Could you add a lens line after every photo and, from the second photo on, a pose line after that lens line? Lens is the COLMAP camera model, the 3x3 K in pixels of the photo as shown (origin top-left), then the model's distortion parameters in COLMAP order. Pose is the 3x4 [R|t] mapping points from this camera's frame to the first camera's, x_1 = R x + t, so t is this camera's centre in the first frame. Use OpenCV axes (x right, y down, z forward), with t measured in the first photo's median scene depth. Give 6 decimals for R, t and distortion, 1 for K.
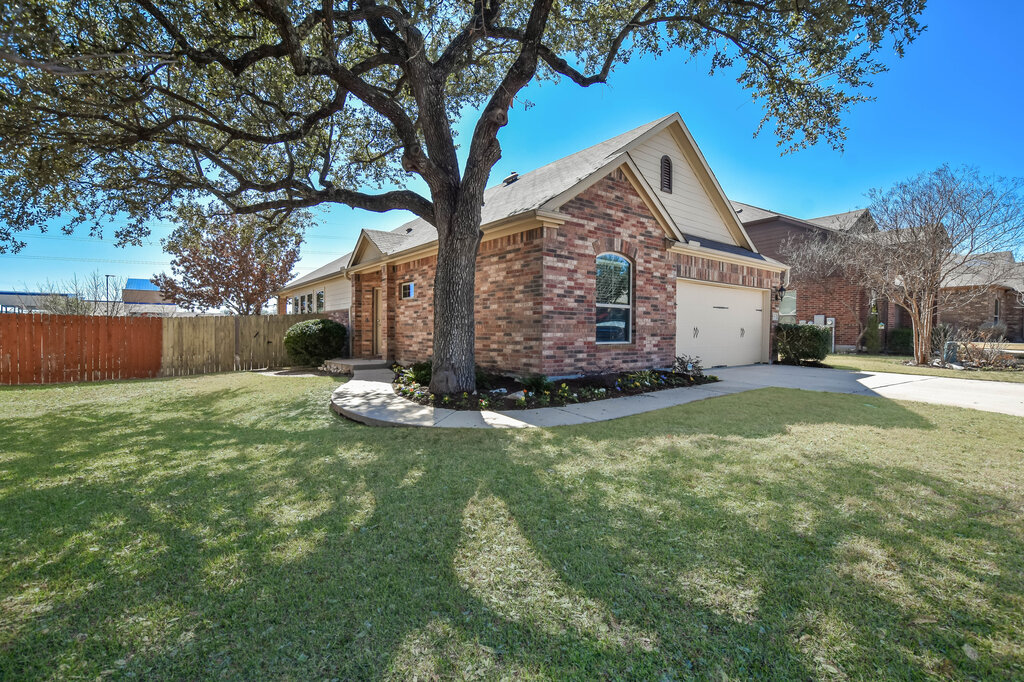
lens RADIAL K [[454.9, 0, 512.9], [0, 454.9, 336.3], [0, 0, 1]] dist [-0.023994, 0.000290]
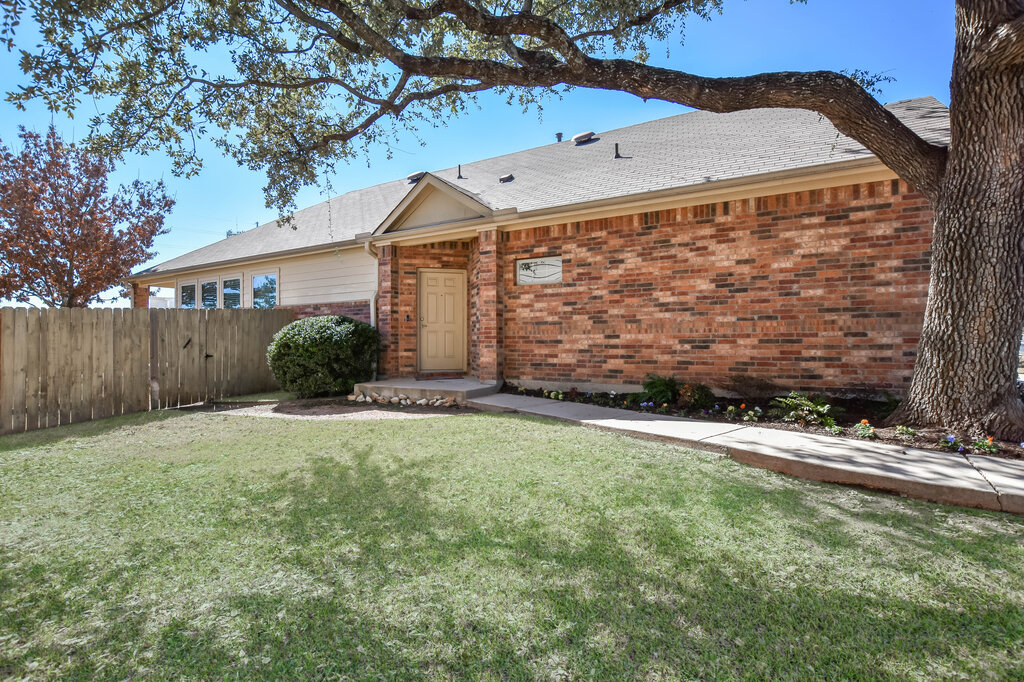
lens RADIAL K [[454.9, 0, 512.9], [0, 454.9, 336.3], [0, 0, 1]] dist [-0.023994, 0.000290]
pose [[0.927872, -0.006217, 0.372846, -0.489634], [0.012554, 0.999815, -0.014571, 0.001400], [-0.372686, 0.018200, 0.927779, 0.401864]]
